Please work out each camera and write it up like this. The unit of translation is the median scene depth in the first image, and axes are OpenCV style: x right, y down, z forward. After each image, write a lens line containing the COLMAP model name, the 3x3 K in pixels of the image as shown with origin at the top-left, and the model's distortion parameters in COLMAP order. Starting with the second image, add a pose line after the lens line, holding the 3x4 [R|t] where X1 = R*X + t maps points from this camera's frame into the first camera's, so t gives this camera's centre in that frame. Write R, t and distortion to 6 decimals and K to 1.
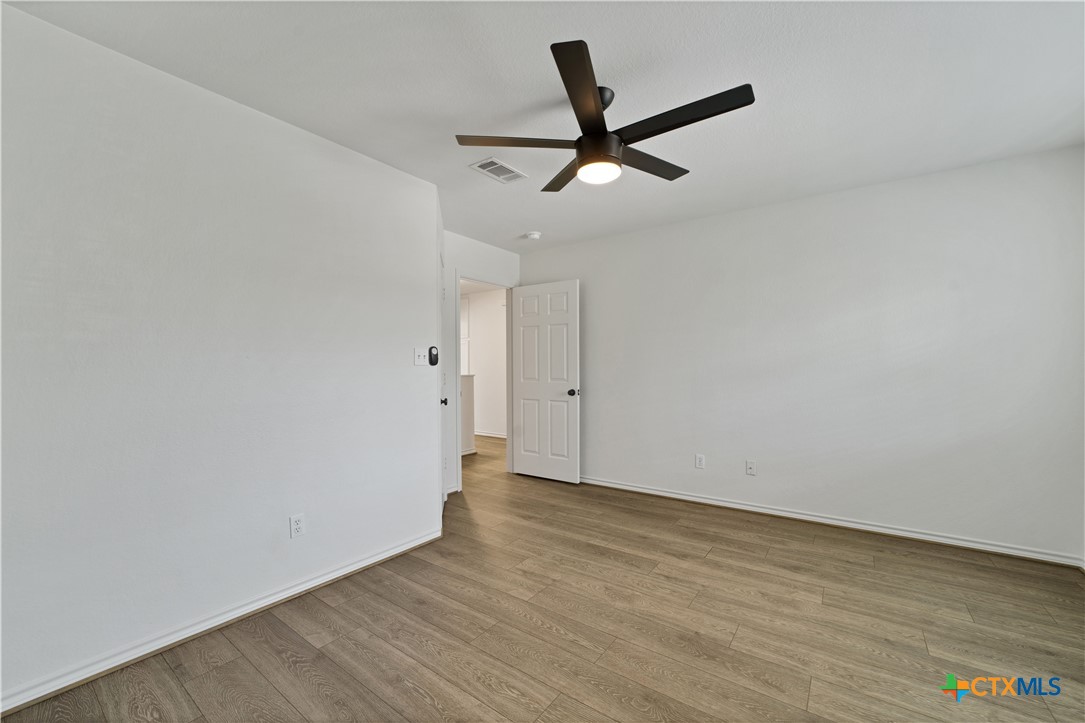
lens RADIAL K [[432.3, 0, 545.7], [0, 432.3, 368.9], [0, 0, 1]] dist [-0.023770, 0.000482]
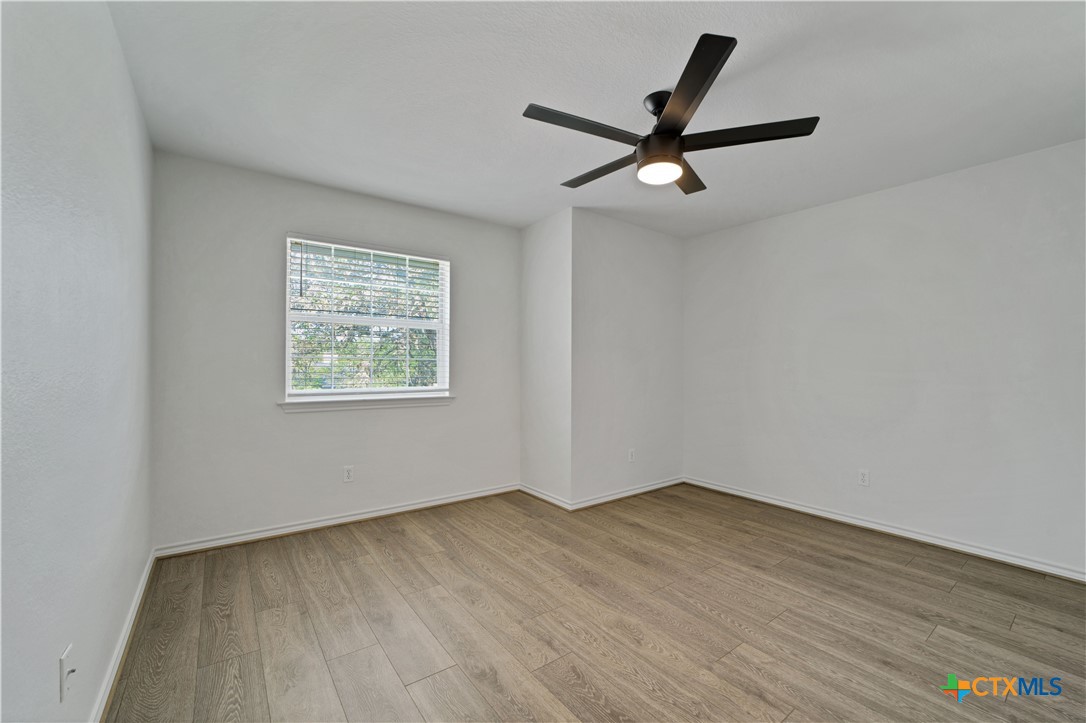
lens RADIAL K [[432.7, 0, 546.2], [0, 432.7, 368.9], [0, 0, 1]] dist [-0.023770, 0.000482]
pose [[-0.951208, -0.005481, 0.308501, 0.068840], [-0.002508, 0.999947, 0.010032, 0.002265], [-0.308540, 0.008769, -0.951171, 1.929800]]
